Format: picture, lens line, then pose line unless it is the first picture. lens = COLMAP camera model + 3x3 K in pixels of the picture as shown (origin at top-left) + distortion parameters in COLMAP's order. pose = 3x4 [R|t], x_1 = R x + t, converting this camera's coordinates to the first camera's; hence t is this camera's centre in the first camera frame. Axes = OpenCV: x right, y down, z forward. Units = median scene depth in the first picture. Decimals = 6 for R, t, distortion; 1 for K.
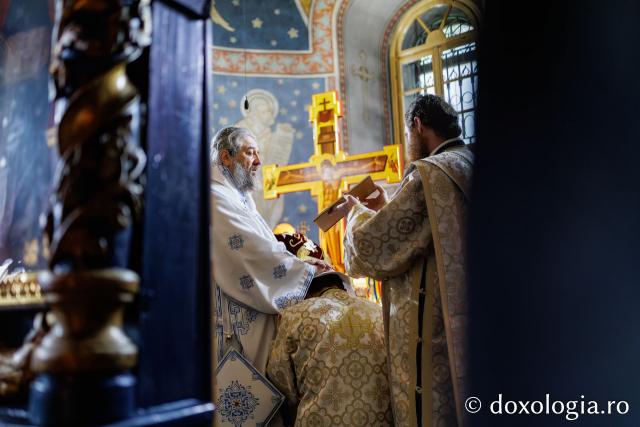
lens RADIAL K [[605.6, 0, 320.0], [0, 605.6, 213.5], [0, 0, 1]] dist [0.004797, -0.003530]
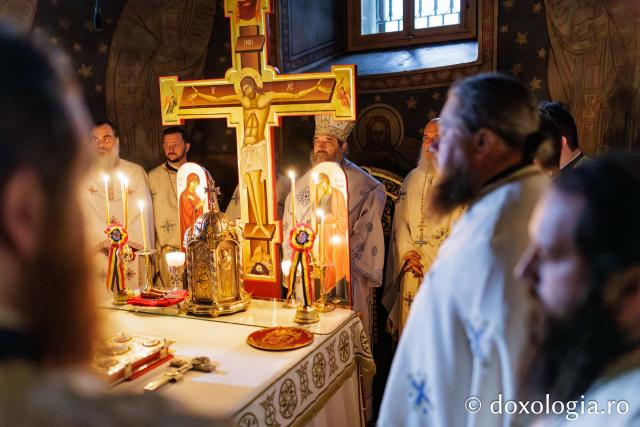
lens RADIAL K [[605.6, 0, 320.0], [0, 605.6, 213.5], [0, 0, 1]] dist [0.004797, -0.003530]
pose [[0.995942, 0.011467, 0.089259, 0.032613], [-0.034697, 0.964094, 0.263286, -0.126978], [-0.083035, -0.265315, 0.960580, 0.291210]]
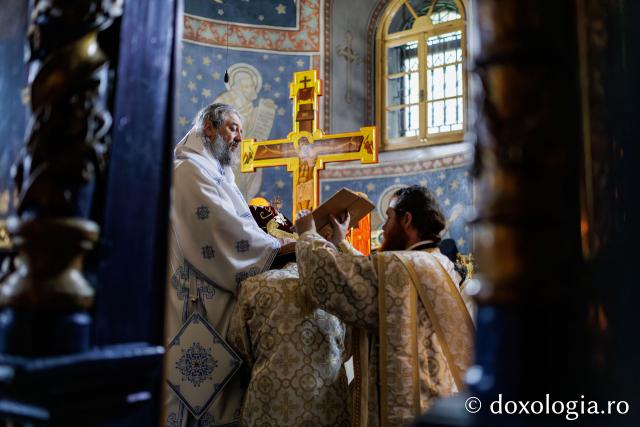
lens RADIAL K [[605.6, 0, 320.0], [0, 605.6, 213.5], [0, 0, 1]] dist [0.004797, -0.003530]
pose [[0.997844, 0.058237, 0.030266, 0.014674], [-0.059239, 0.997686, 0.033366, 0.004043], [-0.028253, -0.035087, 0.998985, -0.024865]]
